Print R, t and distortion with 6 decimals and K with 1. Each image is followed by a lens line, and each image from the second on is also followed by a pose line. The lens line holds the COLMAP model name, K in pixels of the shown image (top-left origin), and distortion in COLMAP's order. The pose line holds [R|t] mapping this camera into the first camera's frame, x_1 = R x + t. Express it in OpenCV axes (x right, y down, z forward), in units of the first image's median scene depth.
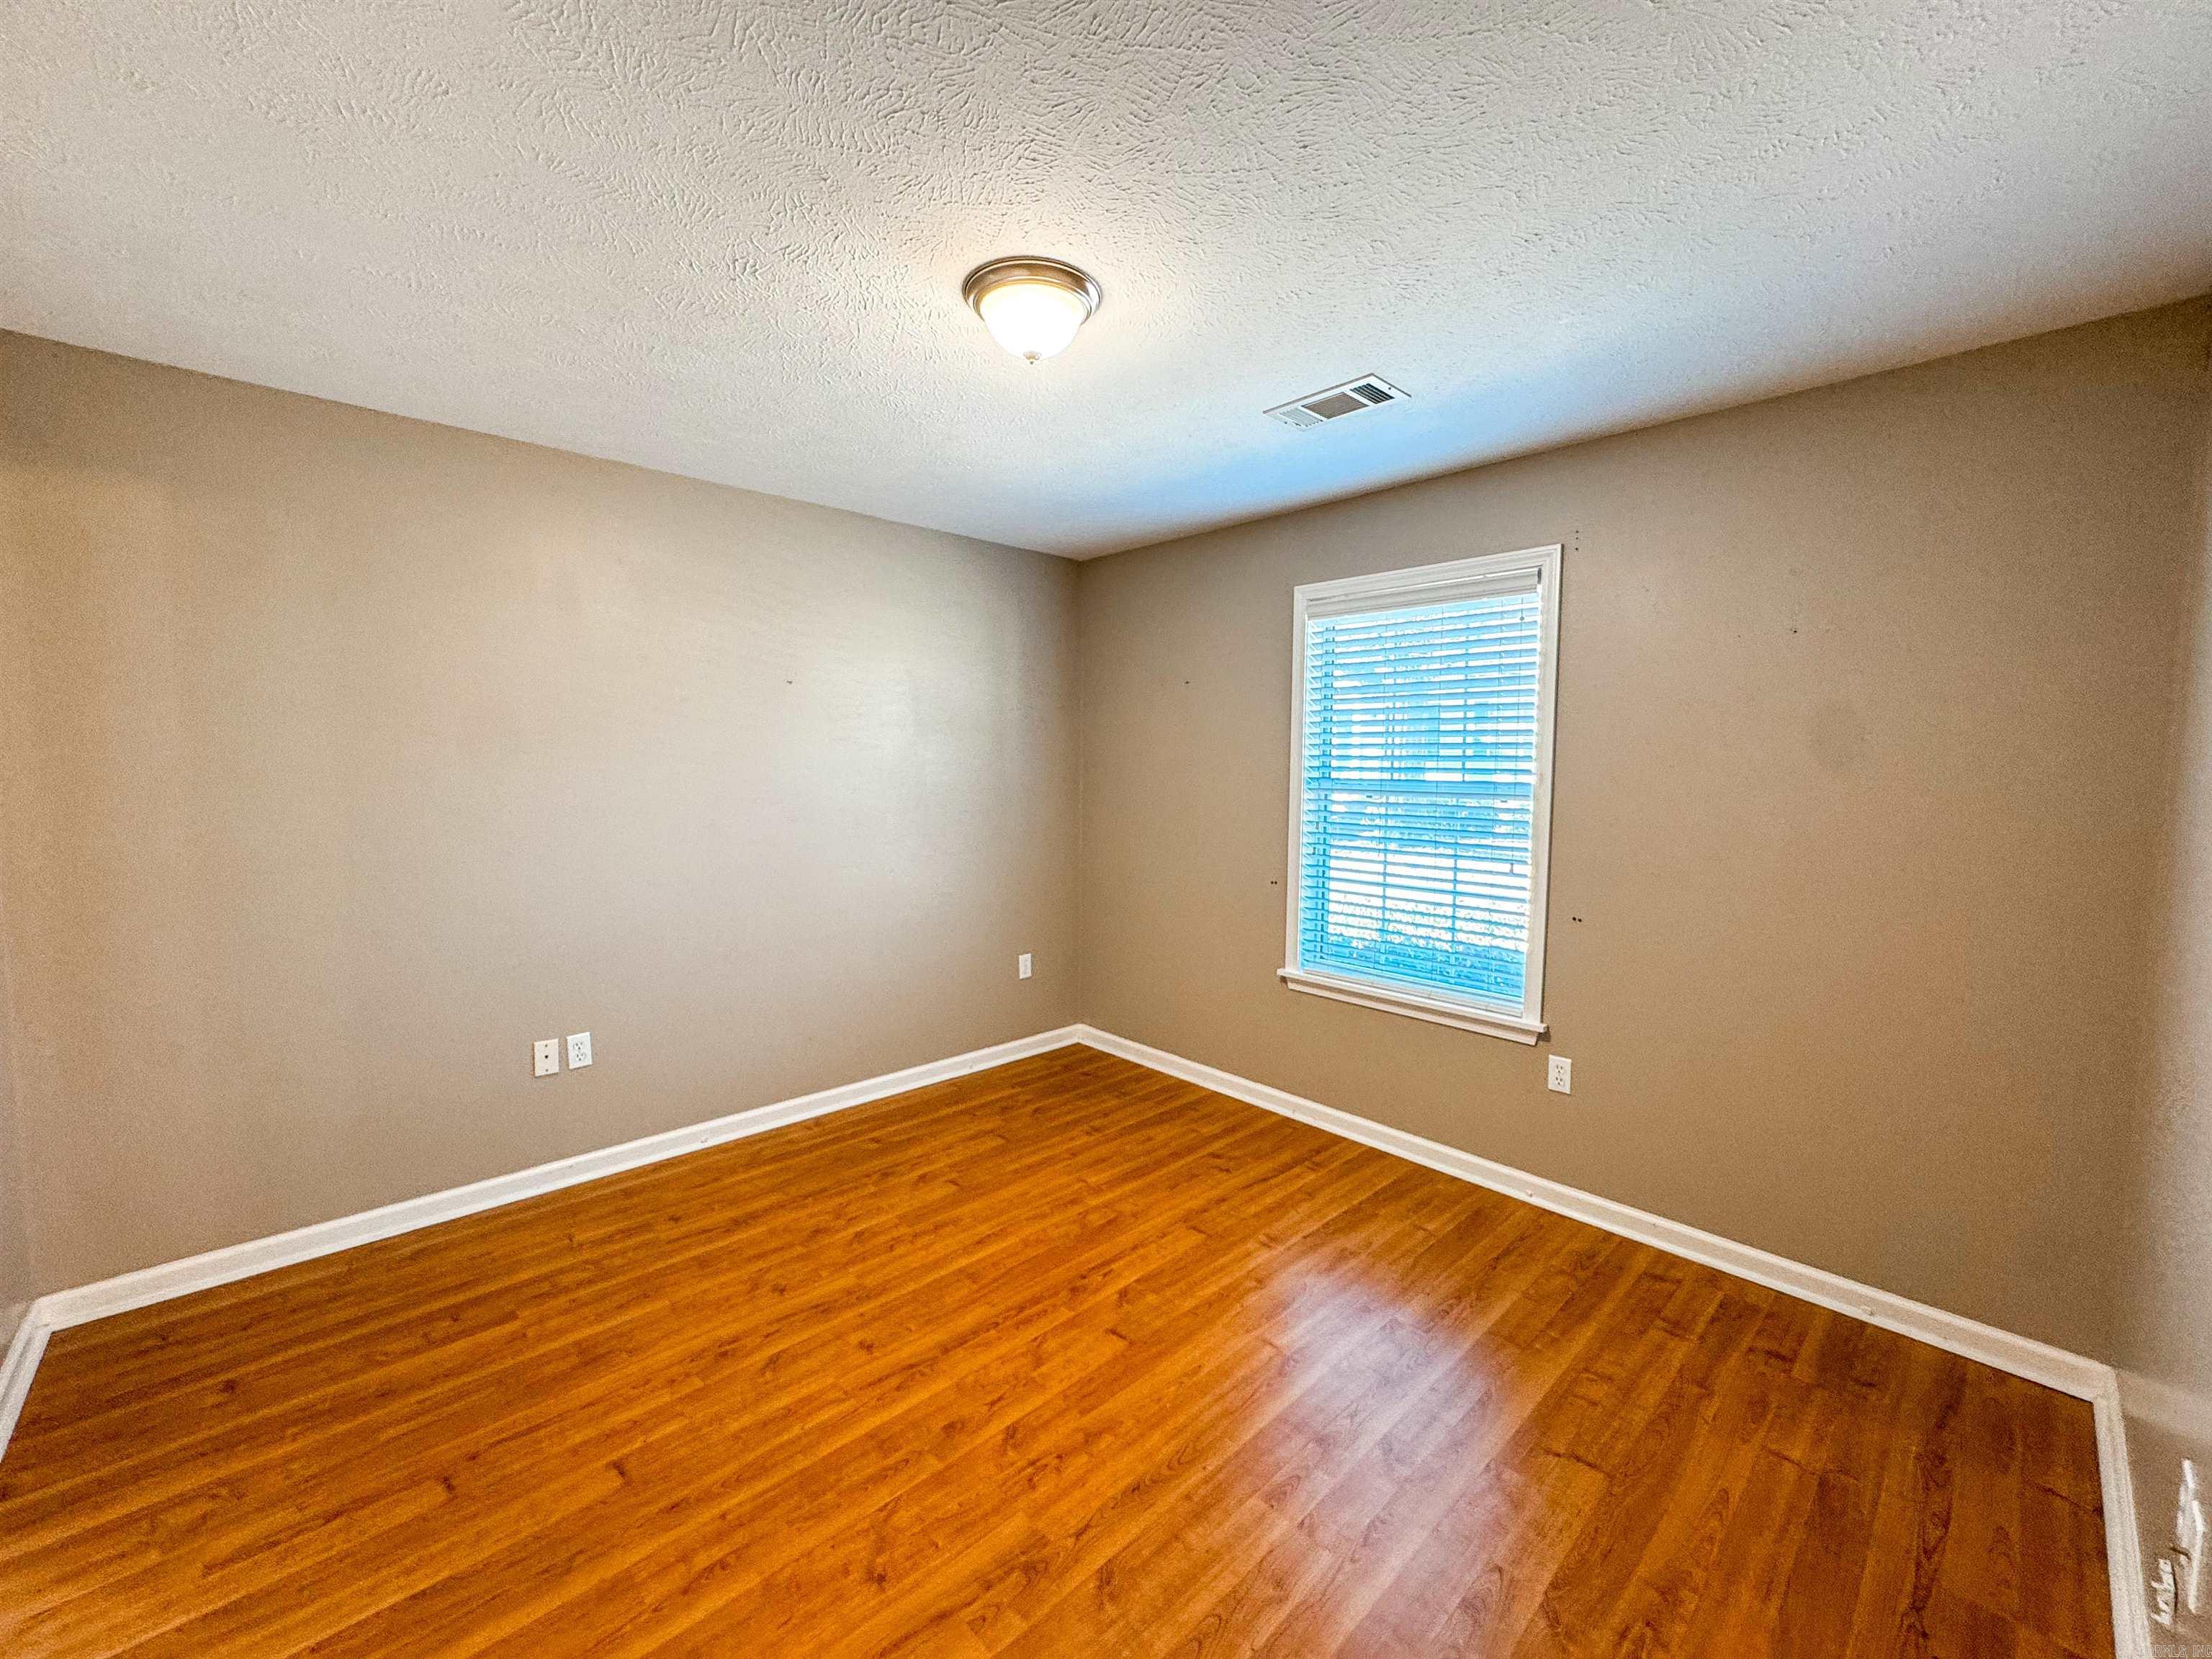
lens RADIAL K [[880.4, 0, 1103.0], [0, 880.4, 823.0], [0, 0, 1]] dist [-0.003368, 0.000489]
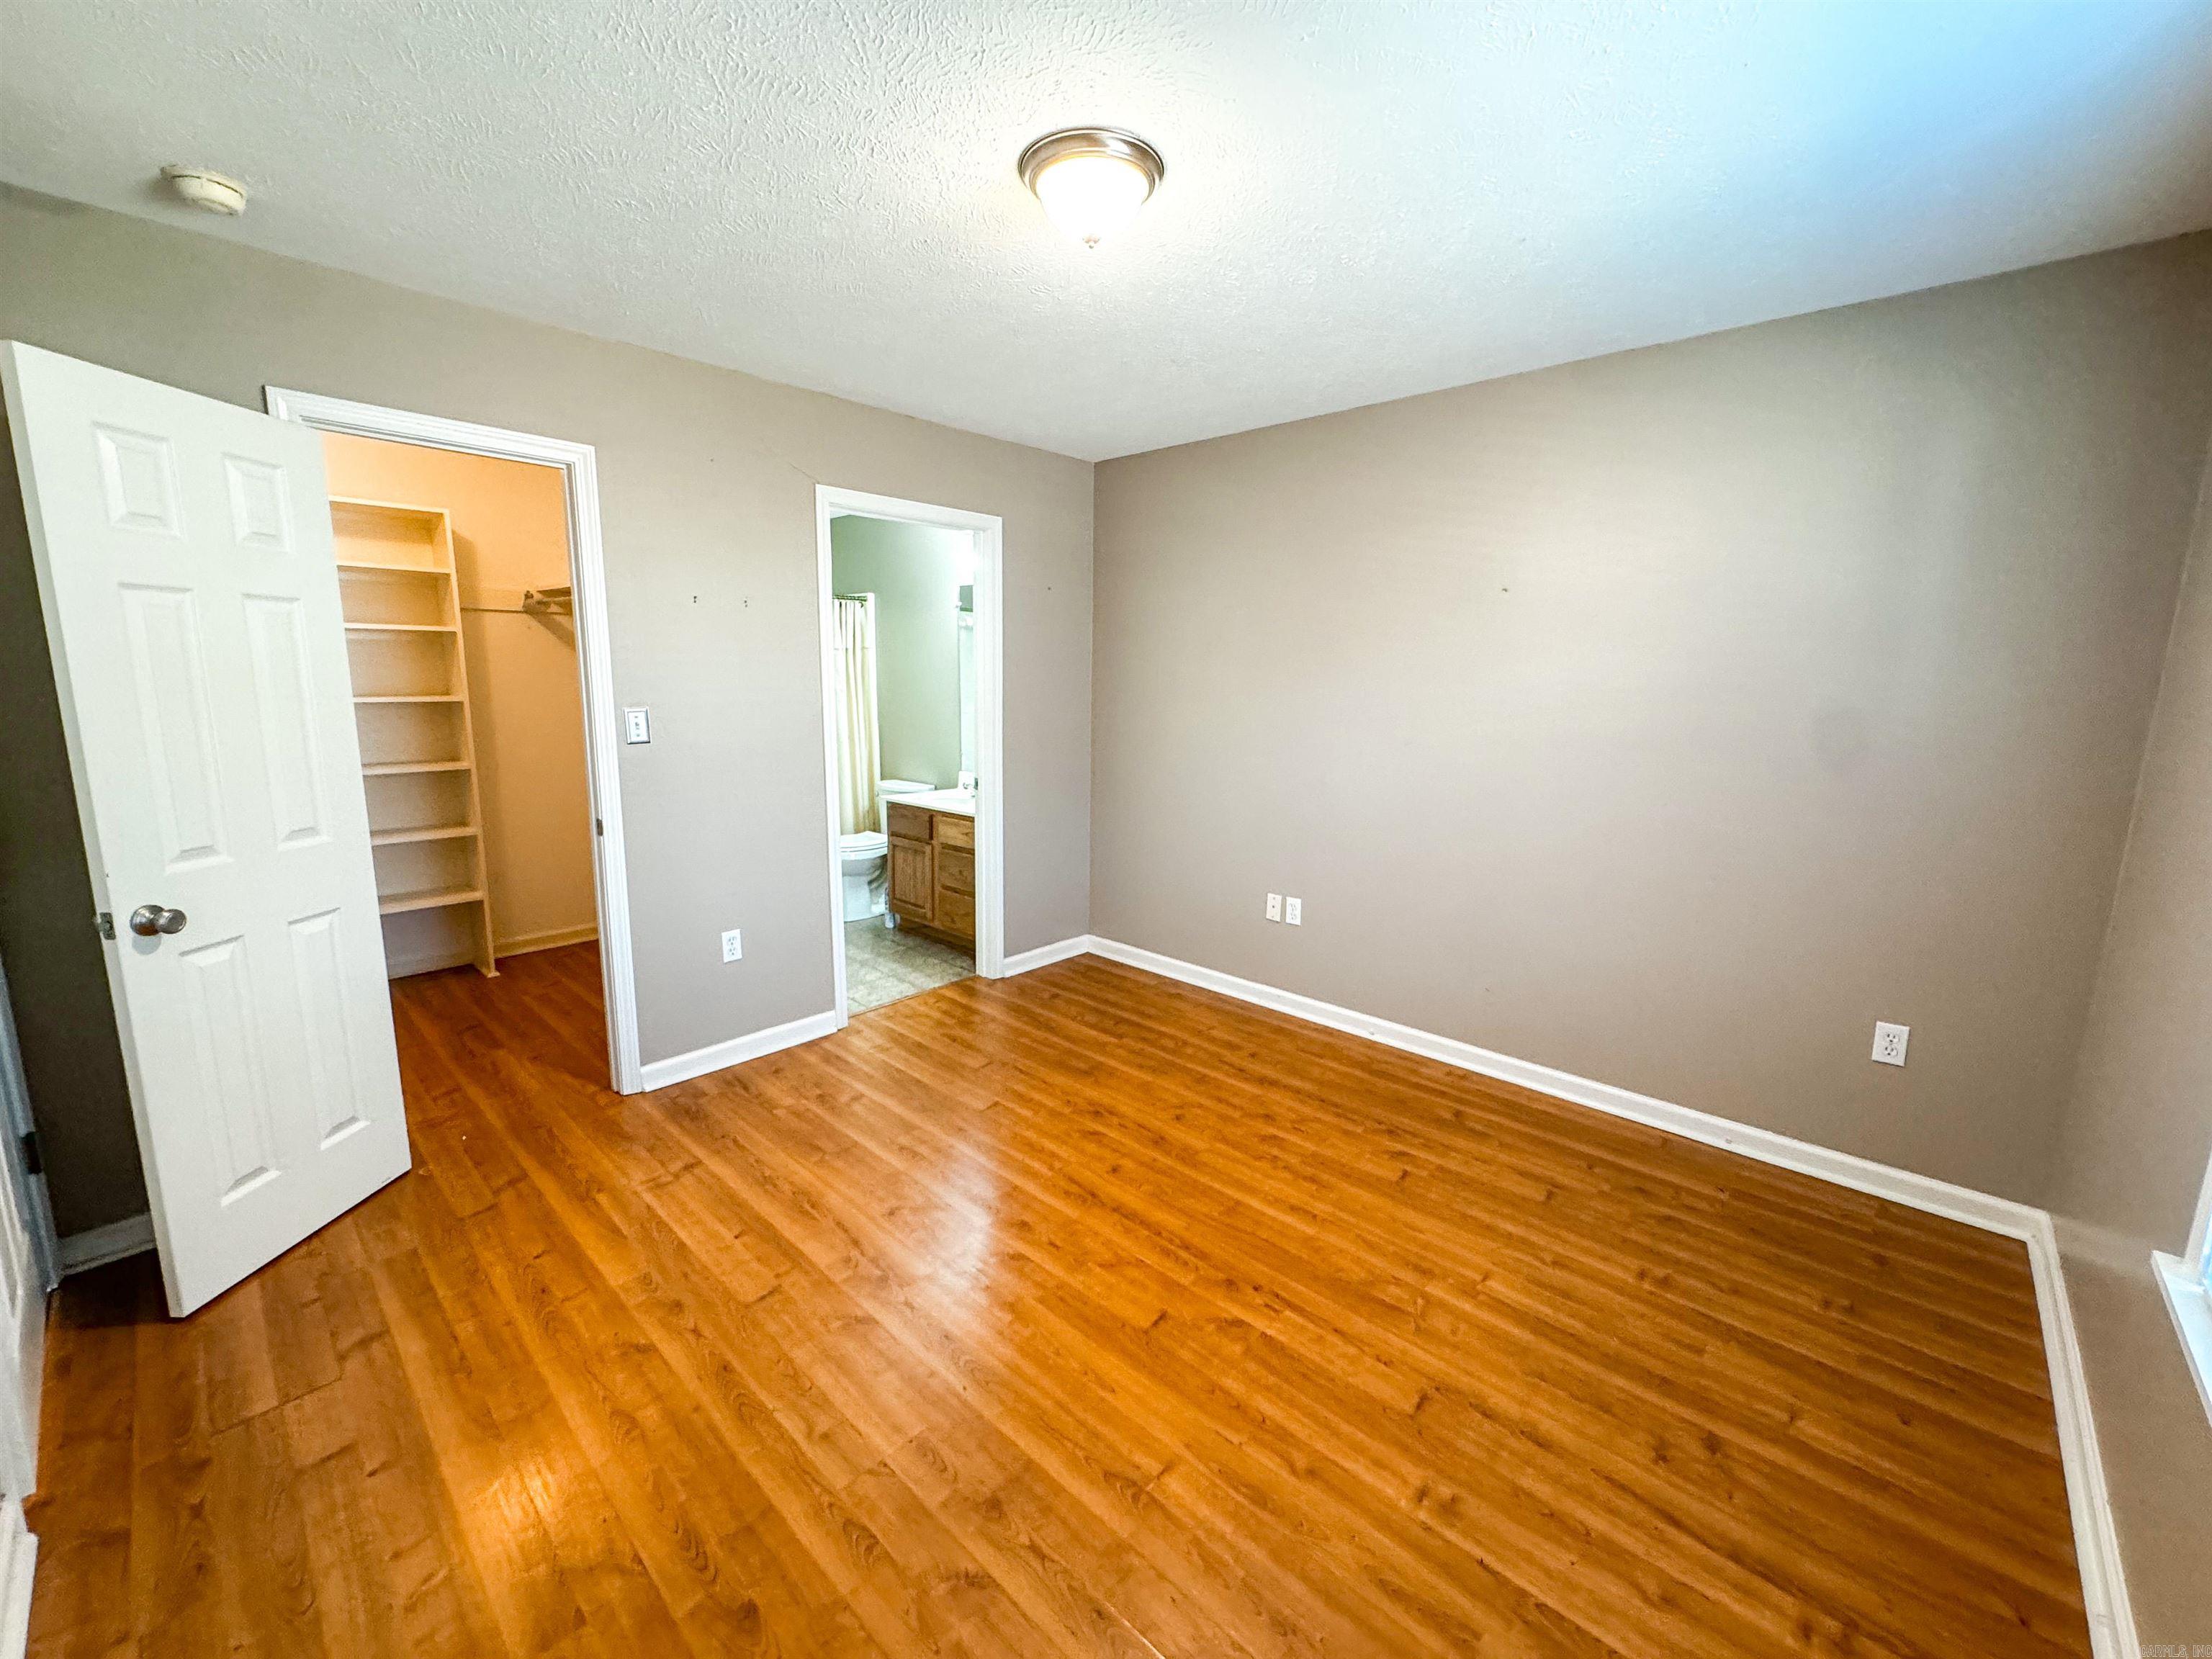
lens RADIAL K [[880.4, 0, 1103.0], [0, 880.4, 823.0], [0, 0, 1]] dist [-0.003368, 0.000489]
pose [[0.063523, 0.159151, -0.985209, 0.688480], [-0.081465, 0.984735, 0.153821, -0.041392], [0.994650, 0.070489, 0.075519, 0.711364]]
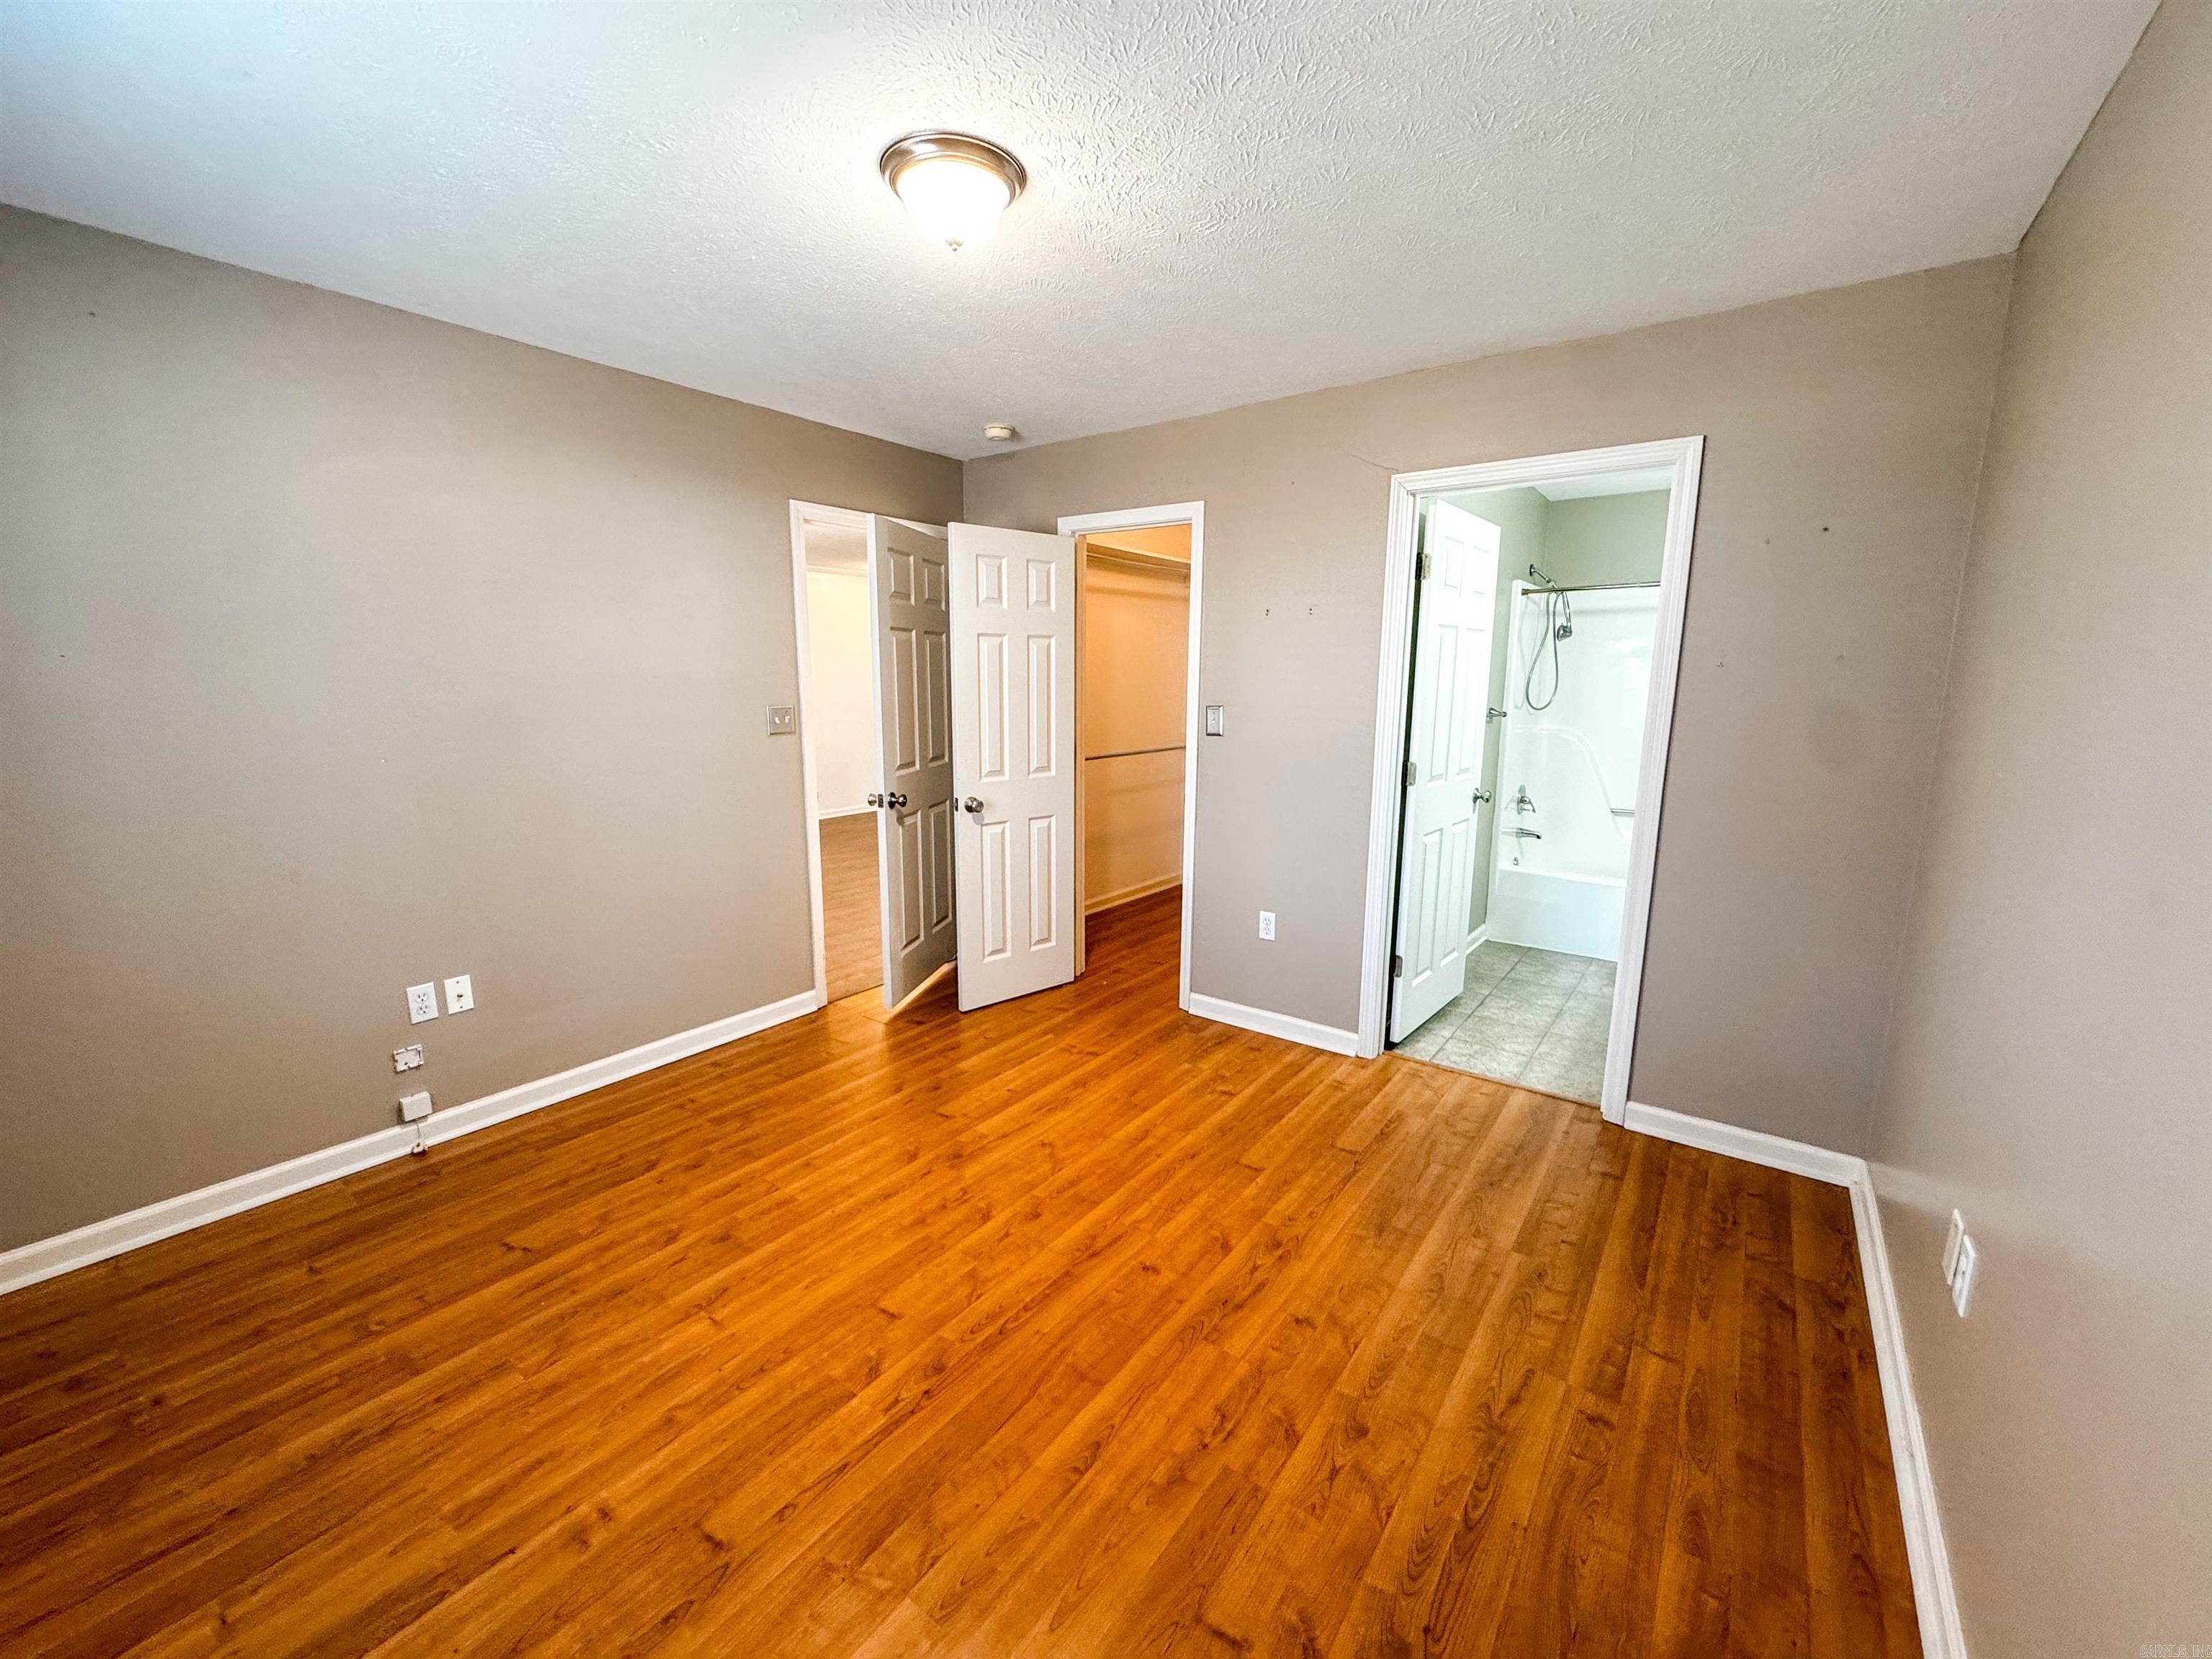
lens RADIAL K [[880.4, 0, 1103.0], [0, 880.4, 823.0], [0, 0, 1]] dist [-0.003368, 0.000489]
pose [[-0.984642, 0.018007, -0.173654, -0.044692], [-0.023205, 0.972343, 0.232401, -0.102349], [0.173036, 0.232861, -0.956992, 1.509046]]
